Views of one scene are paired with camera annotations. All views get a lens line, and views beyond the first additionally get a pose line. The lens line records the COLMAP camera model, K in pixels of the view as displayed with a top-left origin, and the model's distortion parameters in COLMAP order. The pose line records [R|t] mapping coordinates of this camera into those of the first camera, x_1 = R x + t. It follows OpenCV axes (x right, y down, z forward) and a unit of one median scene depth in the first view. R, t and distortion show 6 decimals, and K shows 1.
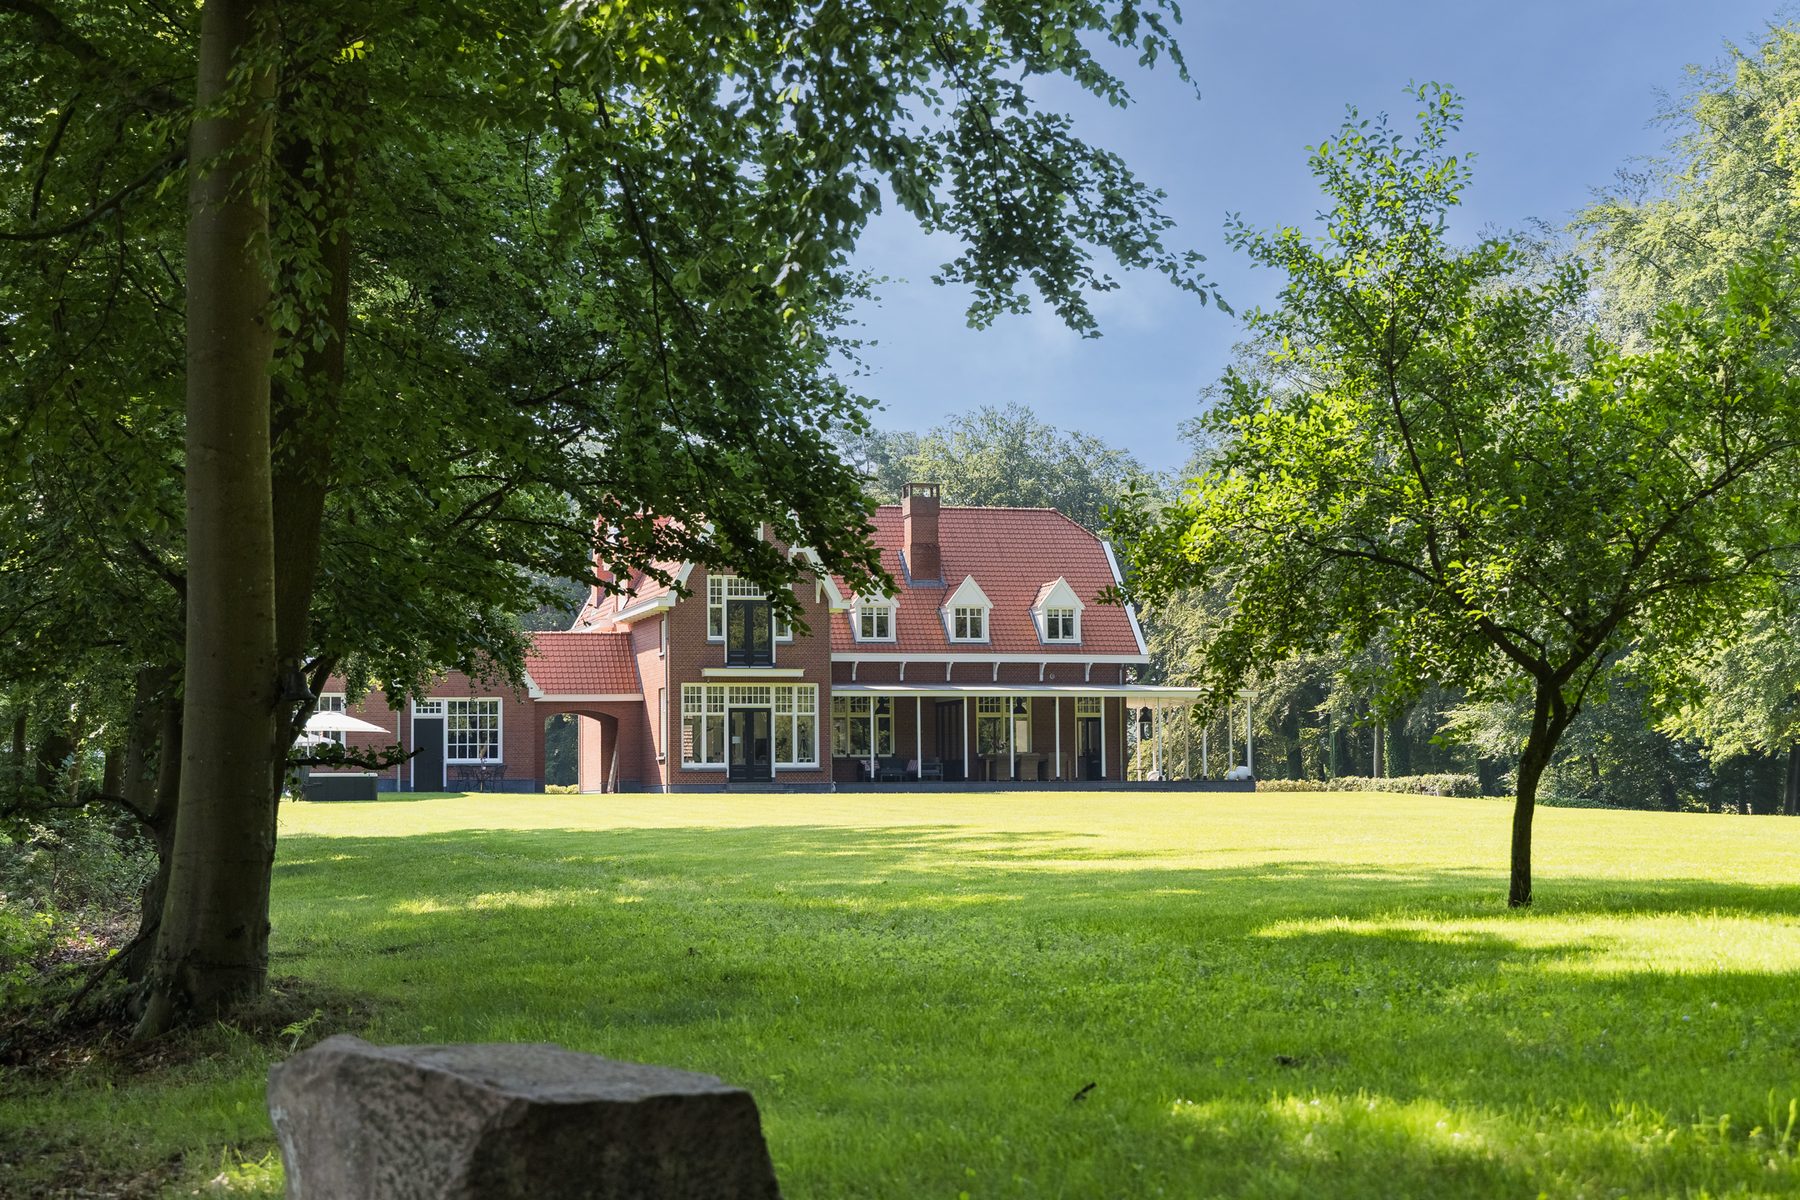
lens RADIAL K [[1433.8, 0, 900.0], [0, 1433.8, 600.0], [0, 0, 1]] dist [-0.003278, -0.003810]
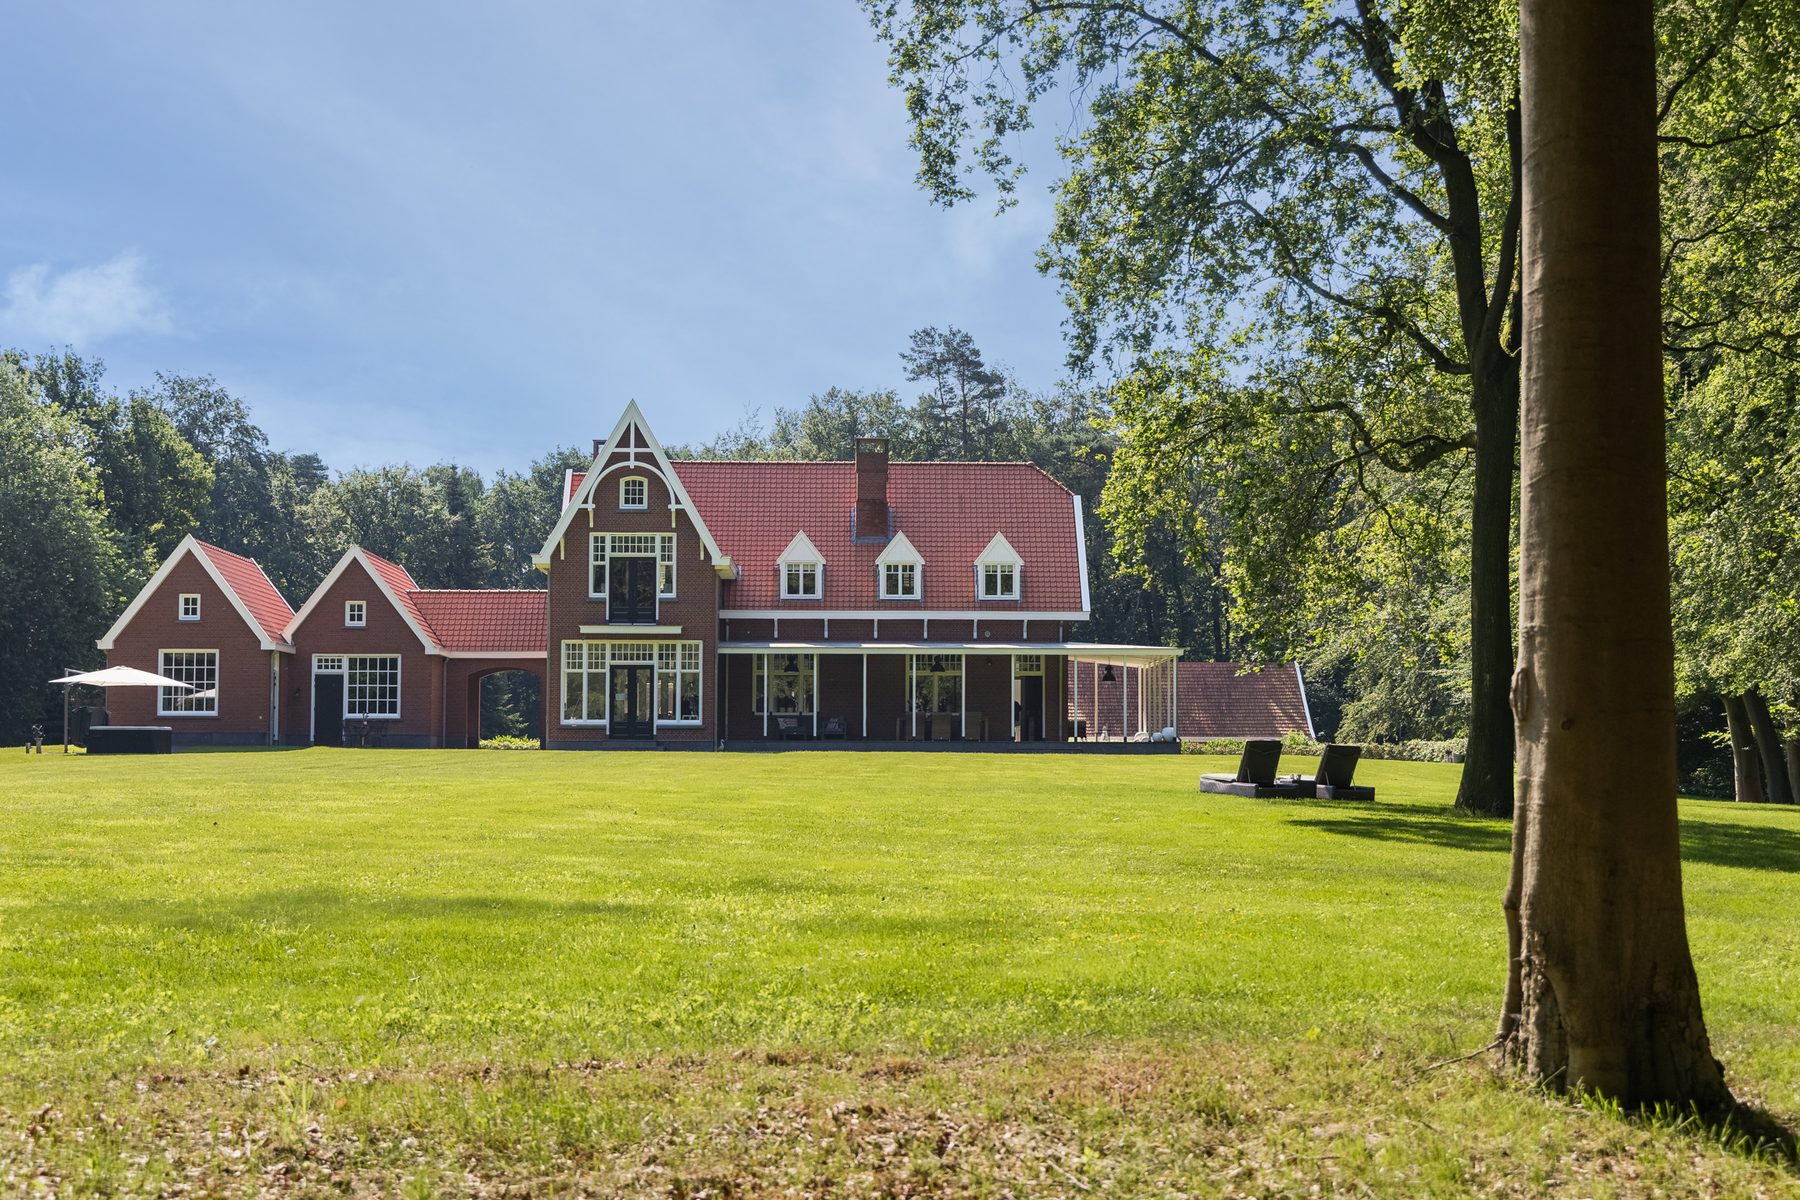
lens RADIAL K [[1433.8, 0, 900.0], [0, 1433.8, 600.0], [0, 0, 1]] dist [-0.003278, -0.003810]
pose [[0.992598, -0.002540, -0.121418, 0.200185], [0.006040, 0.999577, 0.028463, 0.002627], [0.121294, -0.028986, 0.992193, 0.031983]]
